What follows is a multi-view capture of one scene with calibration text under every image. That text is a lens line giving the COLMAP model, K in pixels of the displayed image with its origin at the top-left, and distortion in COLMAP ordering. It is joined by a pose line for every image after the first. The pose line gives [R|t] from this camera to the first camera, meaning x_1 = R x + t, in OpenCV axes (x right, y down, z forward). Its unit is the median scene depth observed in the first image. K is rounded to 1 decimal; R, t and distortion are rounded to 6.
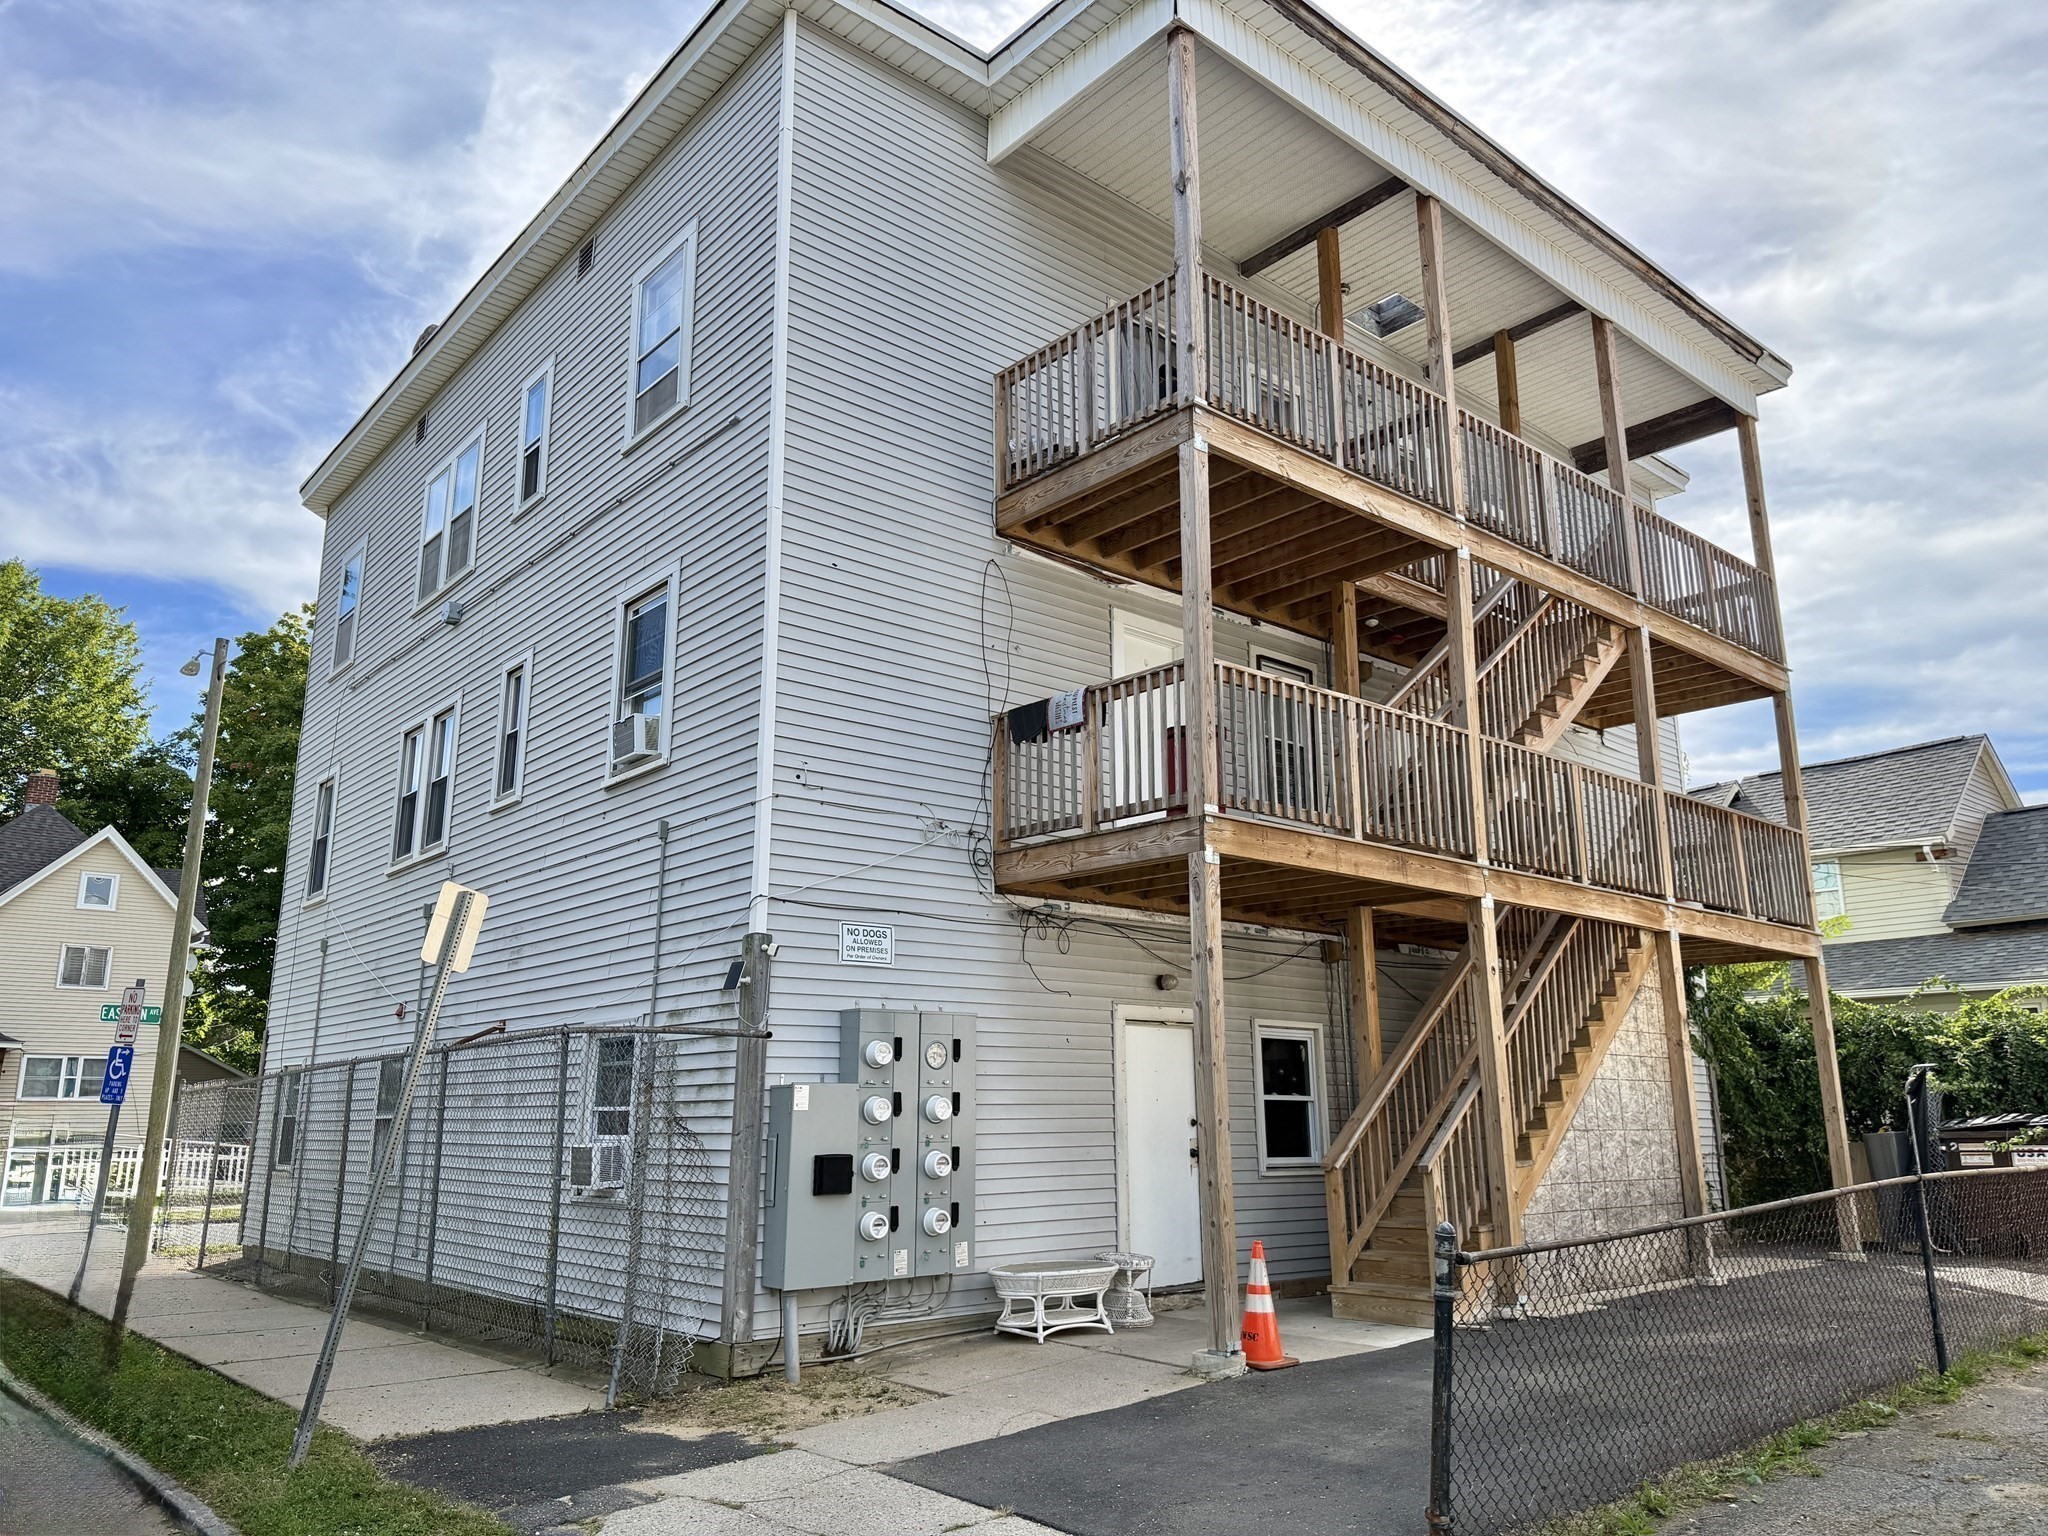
lens RADIAL K [[1427.0, 0, 1015.8], [0, 1427.0, 762.6], [0, 0, 1]] dist [0.023236, -0.019741]
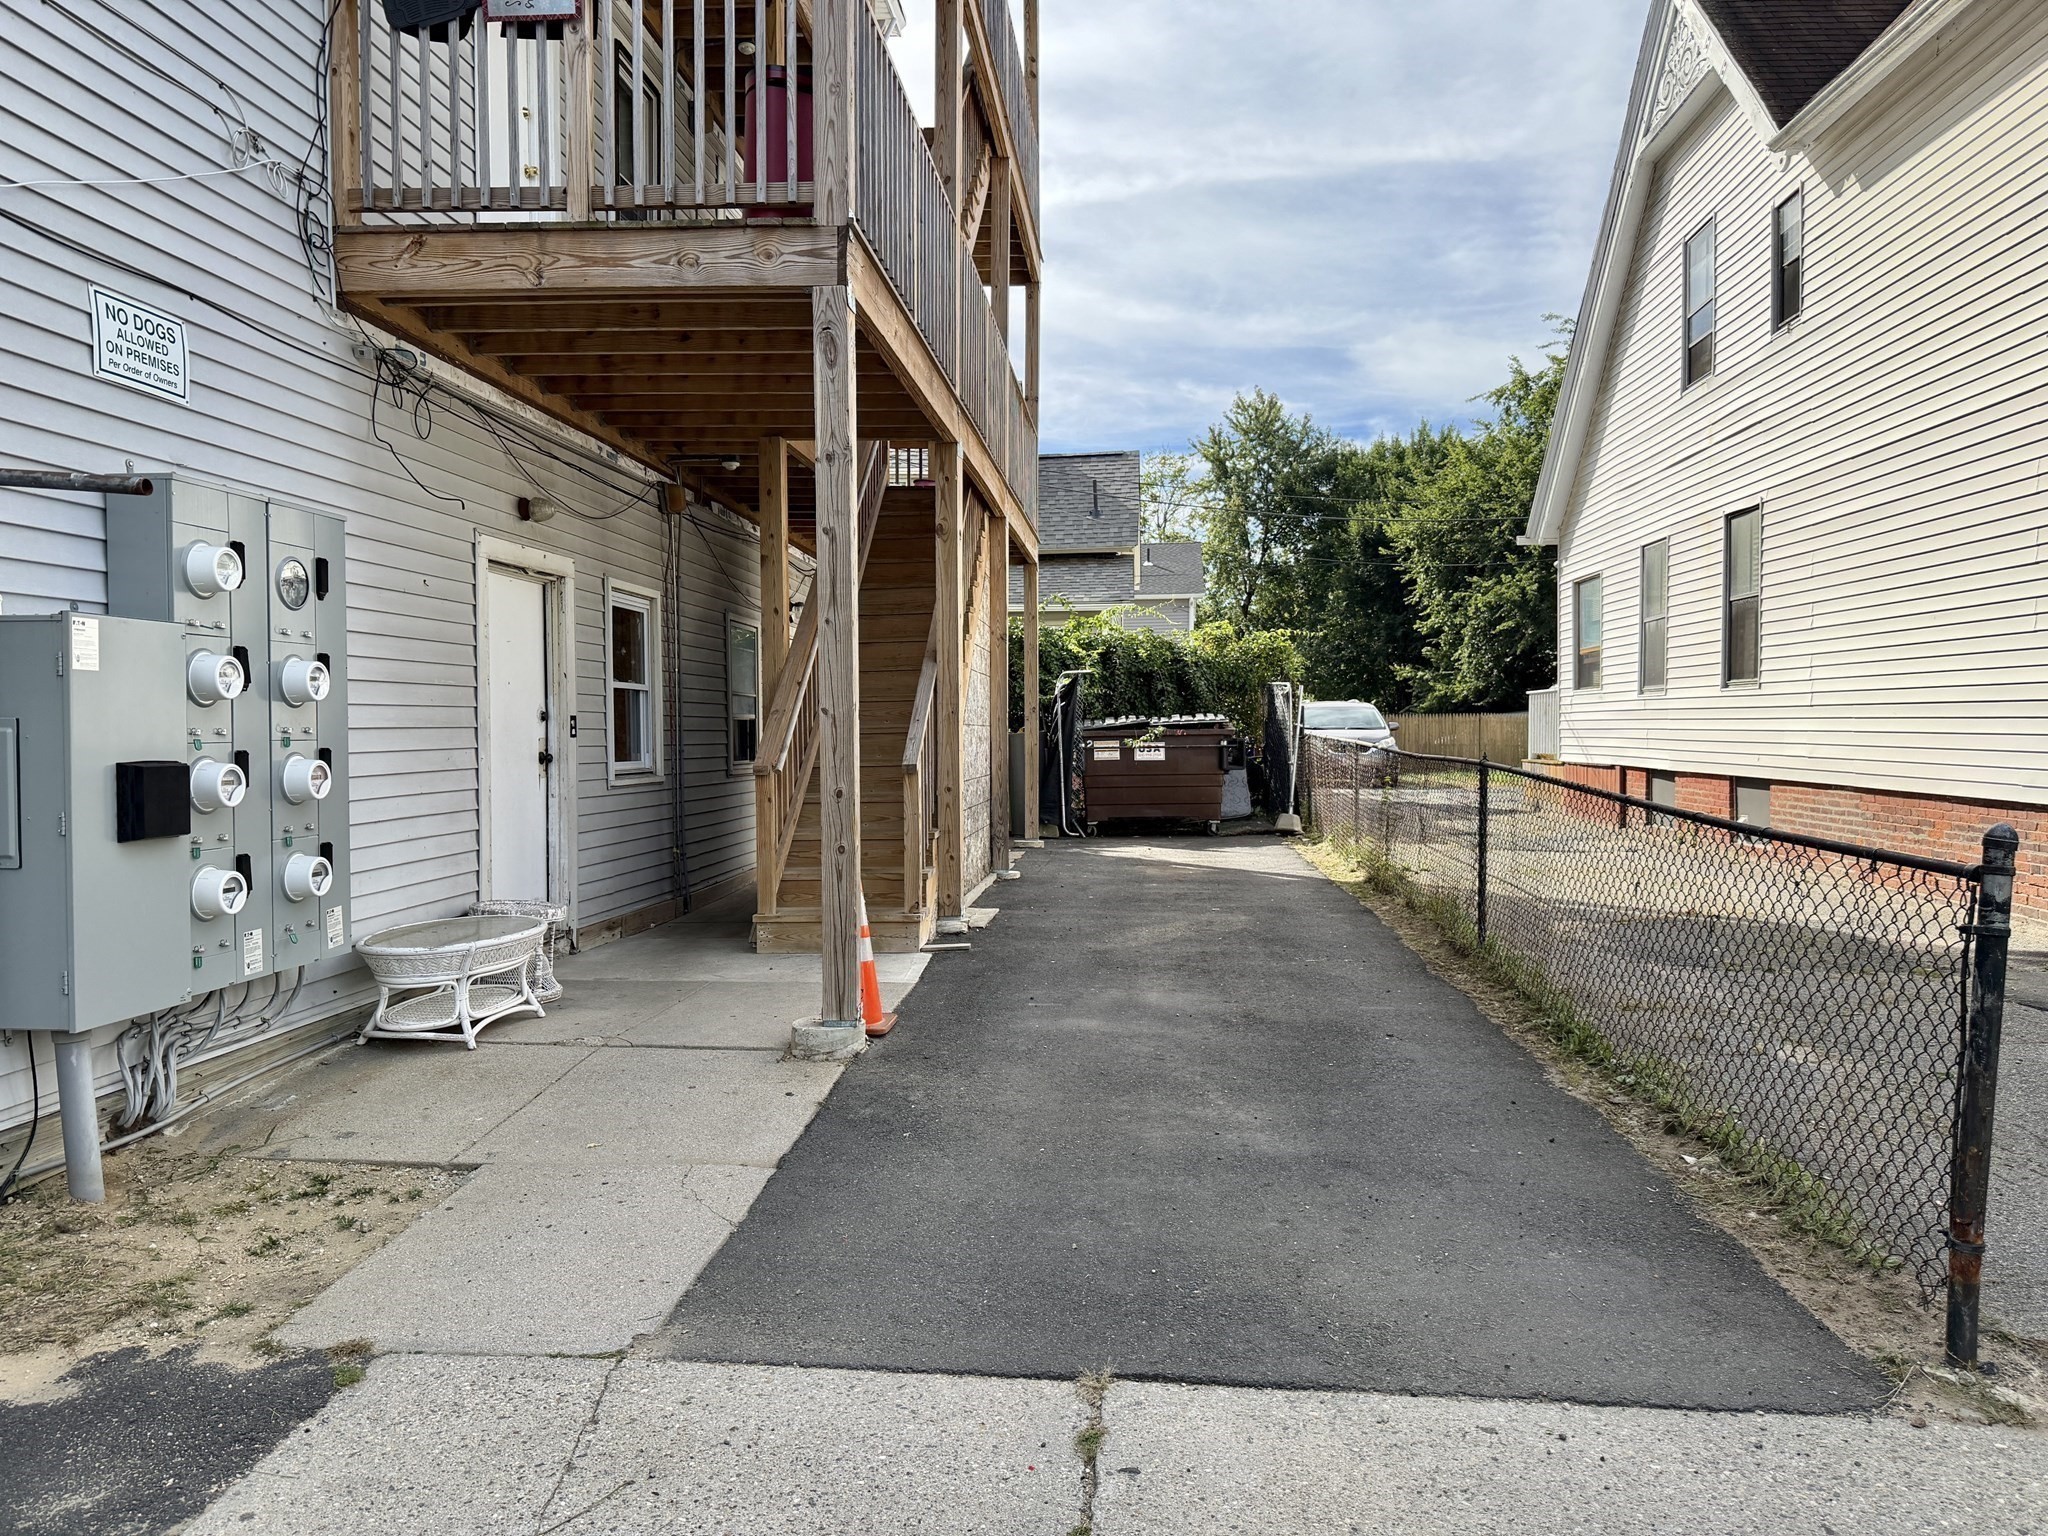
lens RADIAL K [[1427.0, 0, 1053.7], [0, 1427.0, 799.3], [0, 0, 1]] dist [0.023236, -0.019741]
pose [[0.713879, -0.033876, 0.699449, -0.216876], [-0.168861, 0.961027, 0.218889, 0.109181], [-0.679604, -0.274370, 0.680337, 0.390166]]
